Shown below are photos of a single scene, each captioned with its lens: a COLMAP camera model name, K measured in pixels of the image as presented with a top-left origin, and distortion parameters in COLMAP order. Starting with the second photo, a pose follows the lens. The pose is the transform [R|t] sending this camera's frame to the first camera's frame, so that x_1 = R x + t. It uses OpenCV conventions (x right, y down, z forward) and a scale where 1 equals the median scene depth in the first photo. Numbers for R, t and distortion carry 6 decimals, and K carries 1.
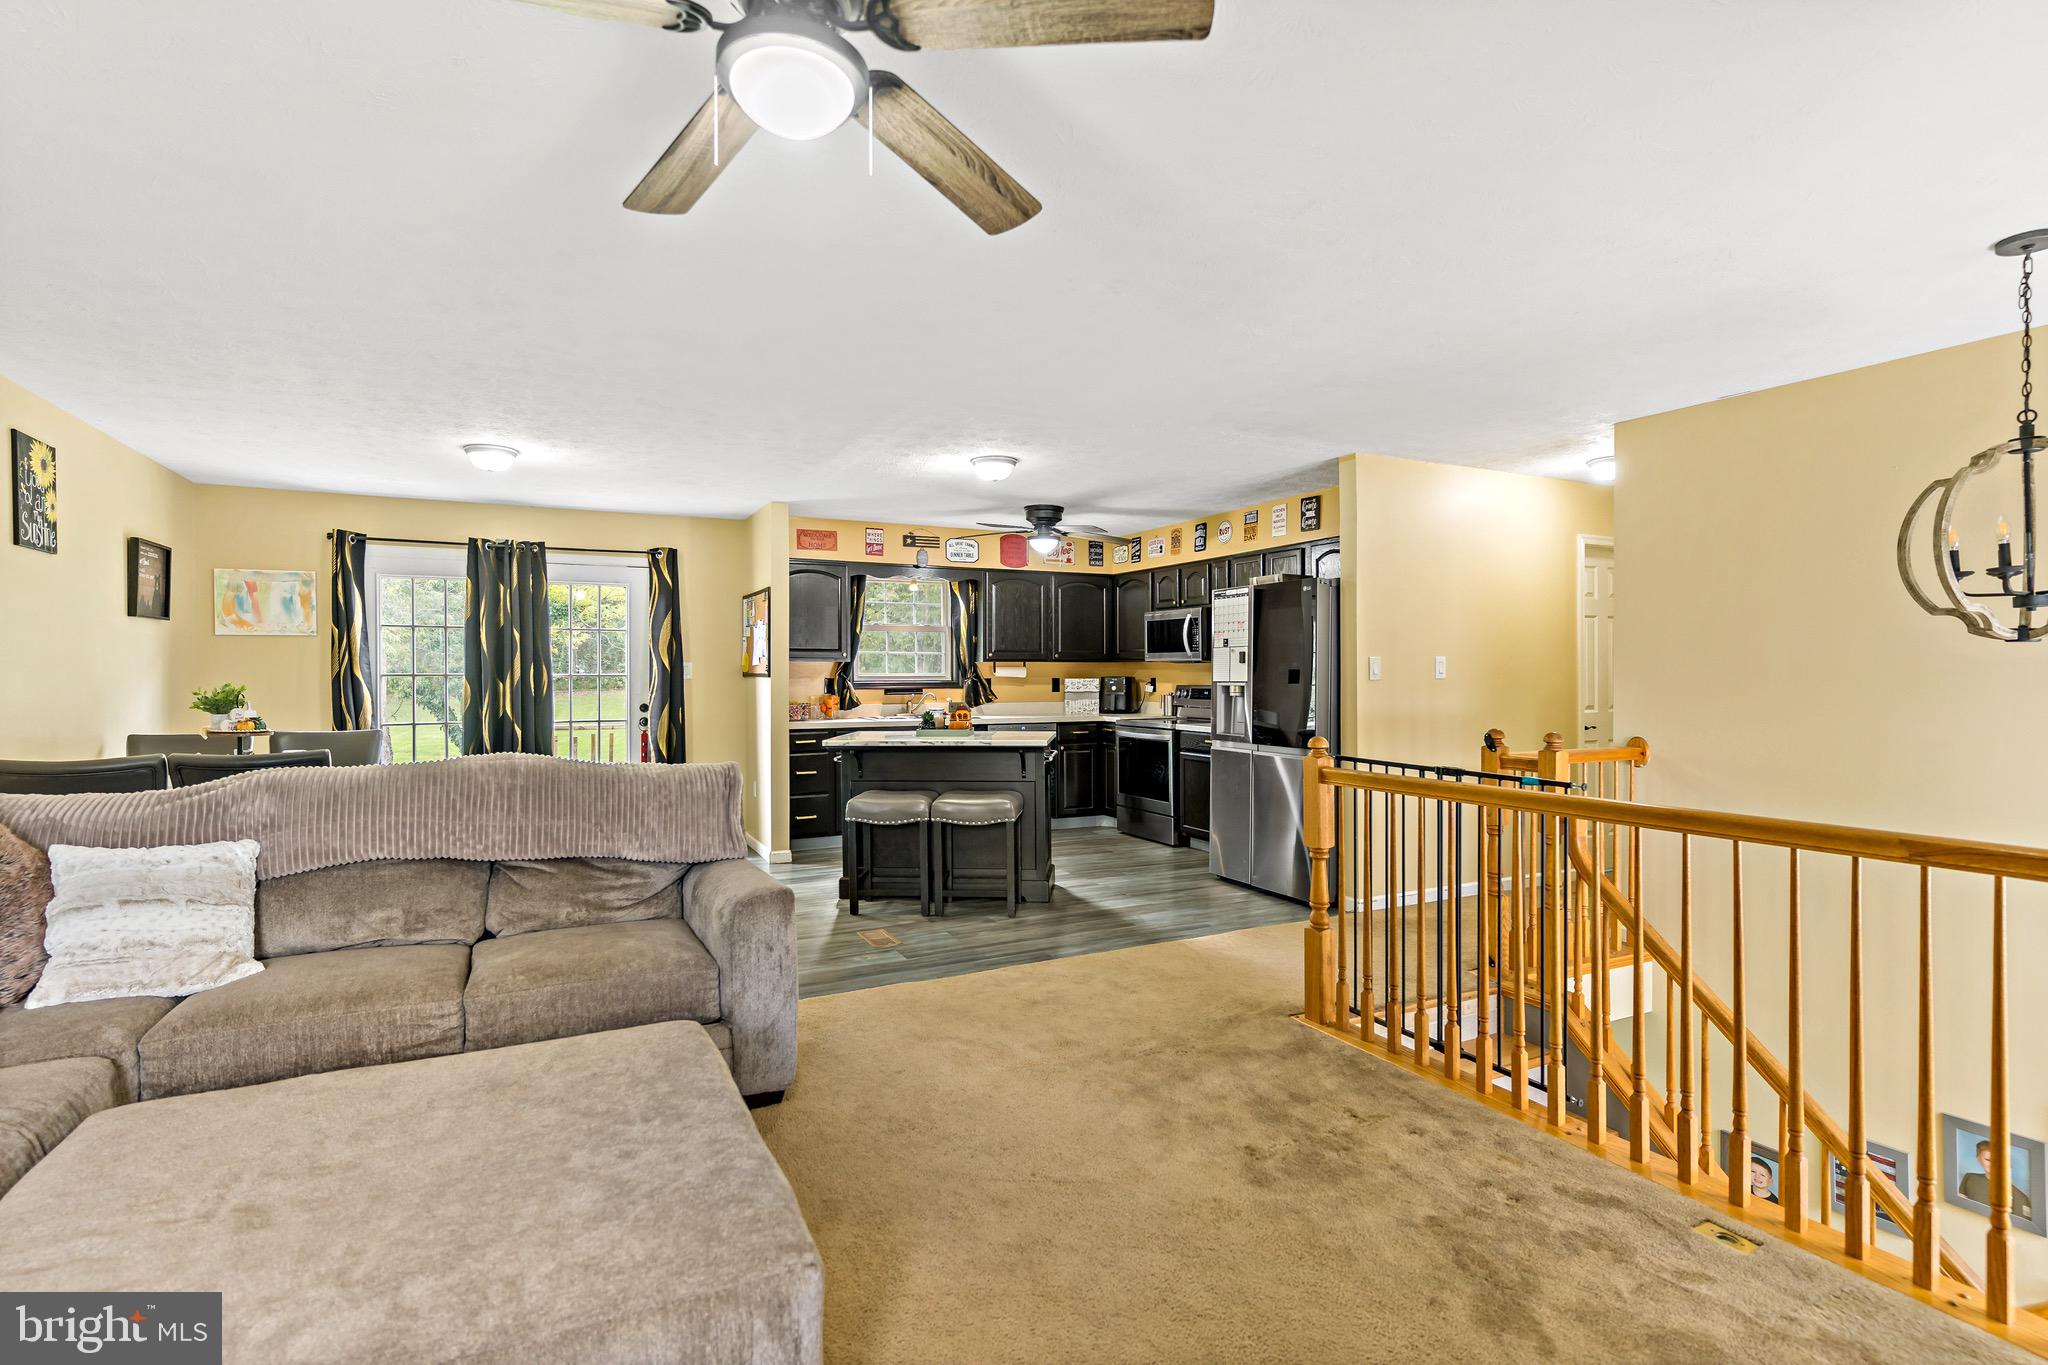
lens RADIAL K [[955.1, 0, 1024.0], [0, 955.1, 682.5], [0, 0, 1]] dist [0.000198, 0.000061]
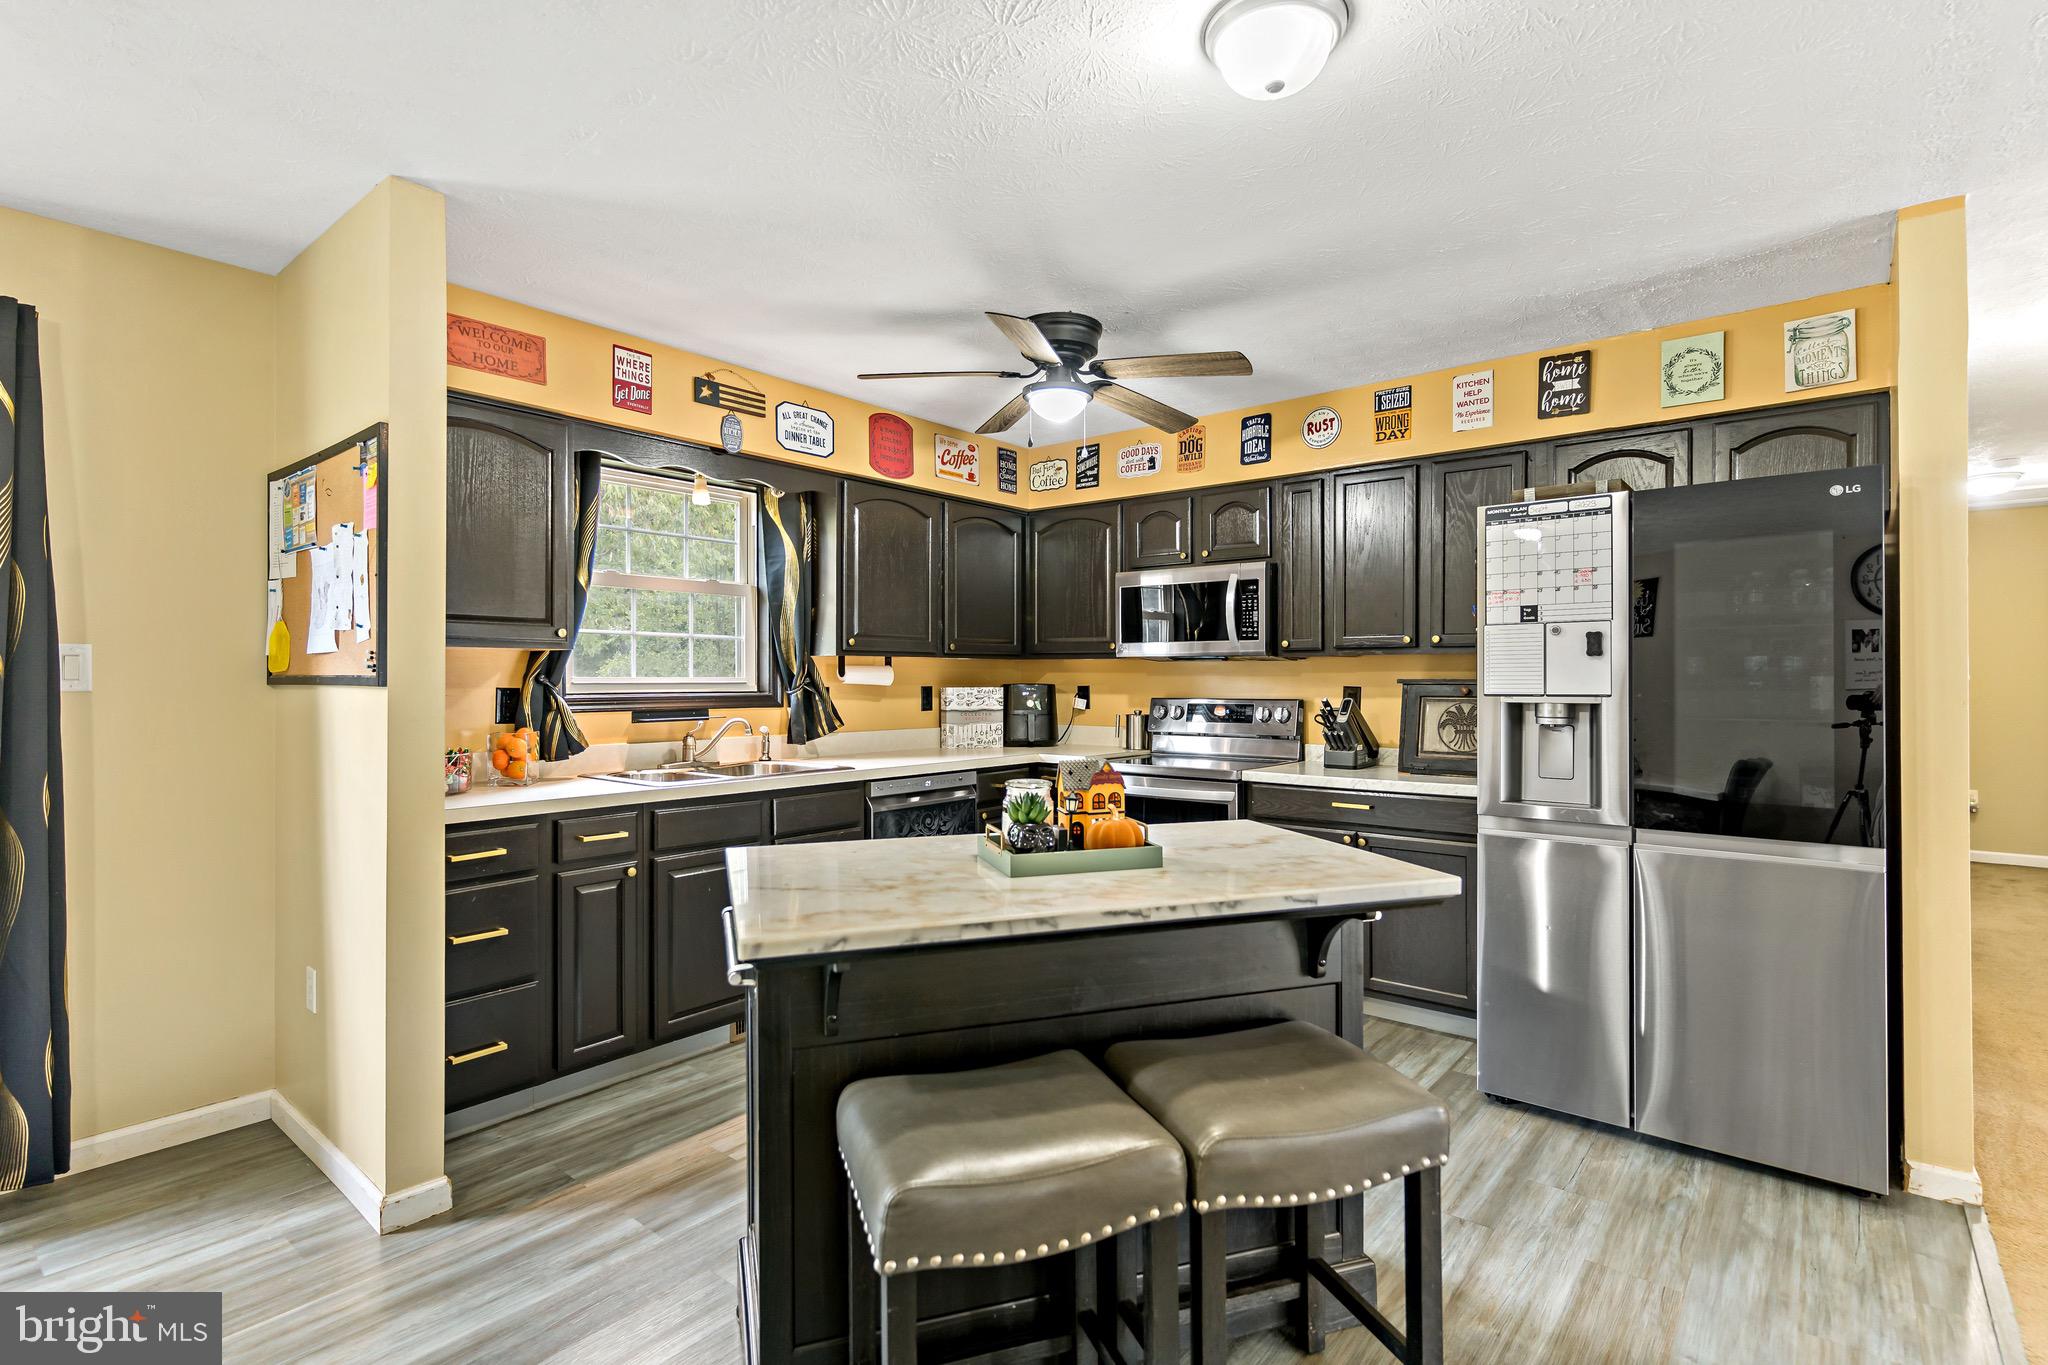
lens RADIAL K [[982.3, 0, 1024.0], [0, 982.3, 682.5], [0, 0, 1]] dist [0.002380, 0.000249]
pose [[0.916227, 0.000440, 0.400660, -0.176627], [0.002339, 0.999976, -0.006449, -0.003615], [-0.400653, 0.006846, 0.916204, 0.521487]]
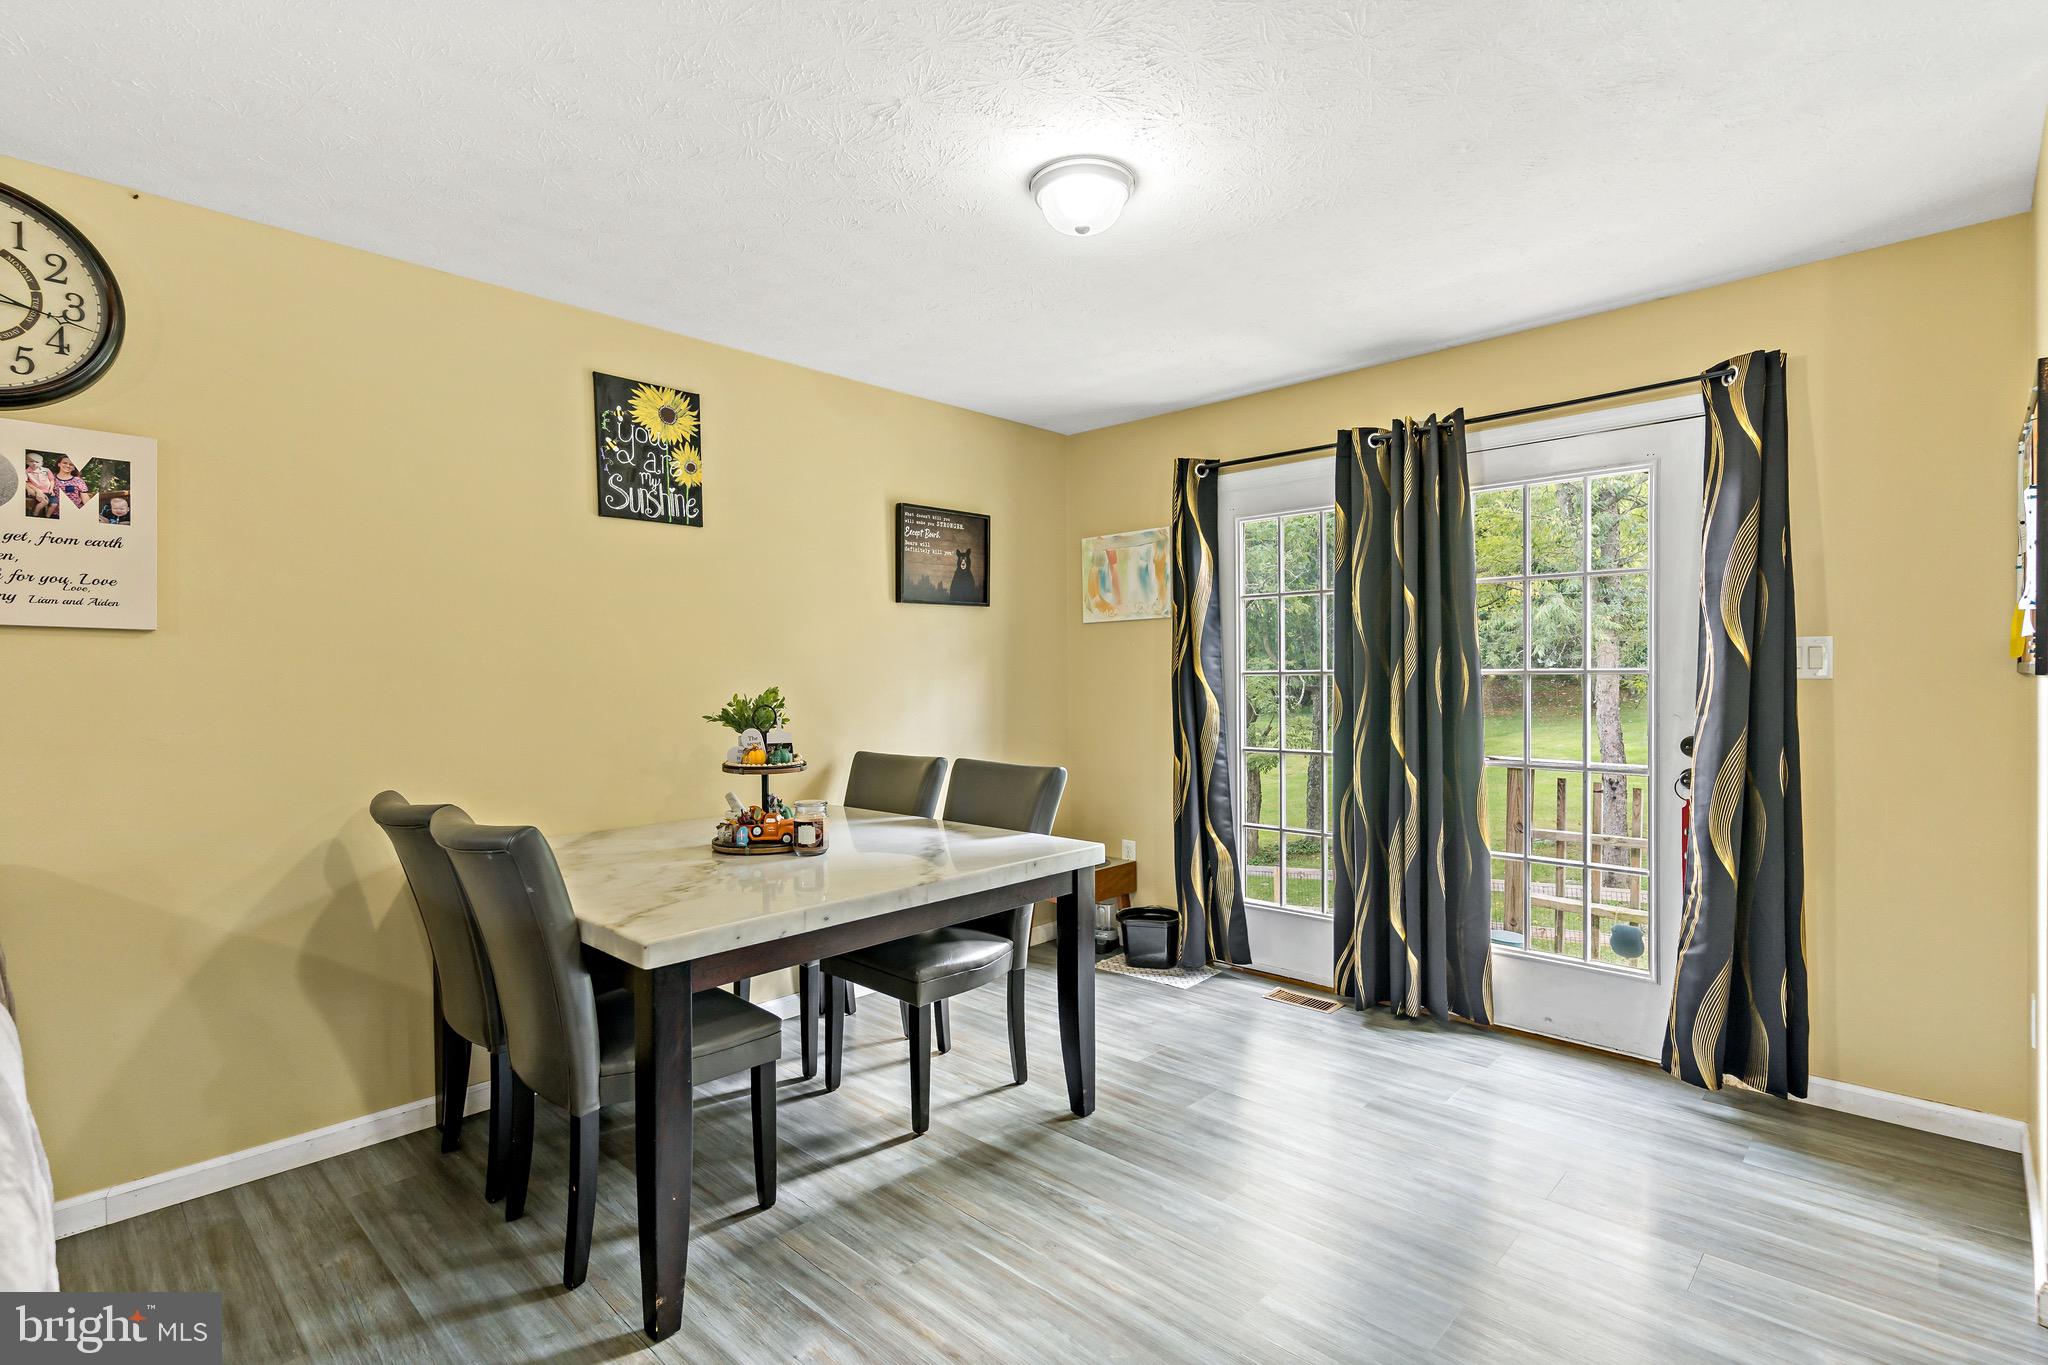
lens RADIAL K [[982.3, 0, 1024.0], [0, 982.3, 682.5], [0, 0, 1]] dist [0.002380, 0.000249]
pose [[0.328599, 0.003806, -0.944462, -0.076814], [-0.001002, 0.999993, 0.003682, -0.003019], [0.944469, -0.000264, 0.328600, 0.548163]]
